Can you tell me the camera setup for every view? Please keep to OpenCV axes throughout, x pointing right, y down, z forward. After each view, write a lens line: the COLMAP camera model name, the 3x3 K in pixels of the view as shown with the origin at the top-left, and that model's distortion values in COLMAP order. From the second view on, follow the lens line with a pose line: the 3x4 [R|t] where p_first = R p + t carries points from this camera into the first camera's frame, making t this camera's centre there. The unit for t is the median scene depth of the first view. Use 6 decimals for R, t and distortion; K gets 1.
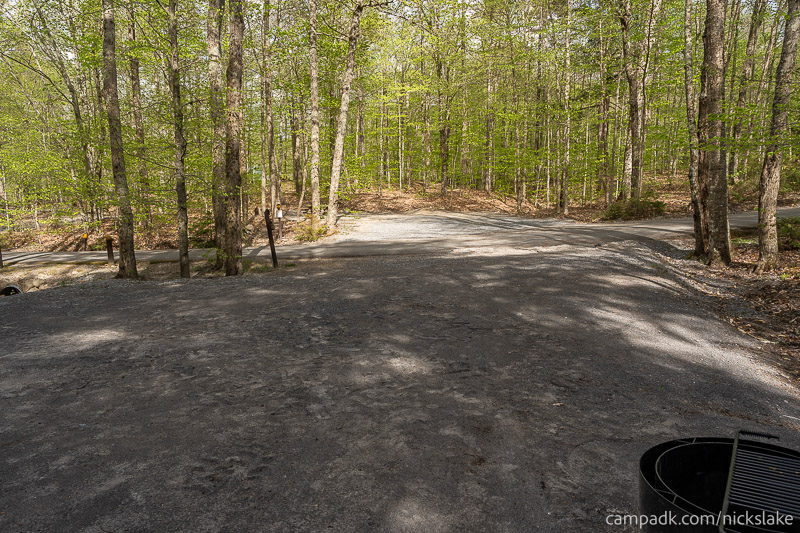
lens RADIAL K [[545.3, 0, 402.2], [0, 545.3, 268.1], [0, 0, 1]] dist [-0.000905, 0.009368]
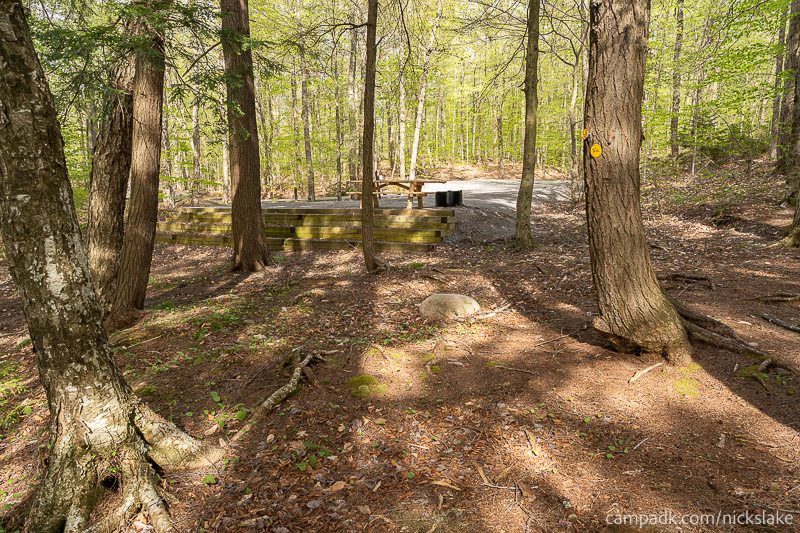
lens RADIAL K [[545.3, 0, 397.7], [0, 545.3, 266.7], [0, 0, 1]] dist [-0.000905, 0.009368]
pose [[0.984210, 0.017108, -0.176177, 0.084197], [-0.011048, 0.999315, 0.035321, 0.076270], [0.176660, -0.032817, 0.983725, -0.433329]]
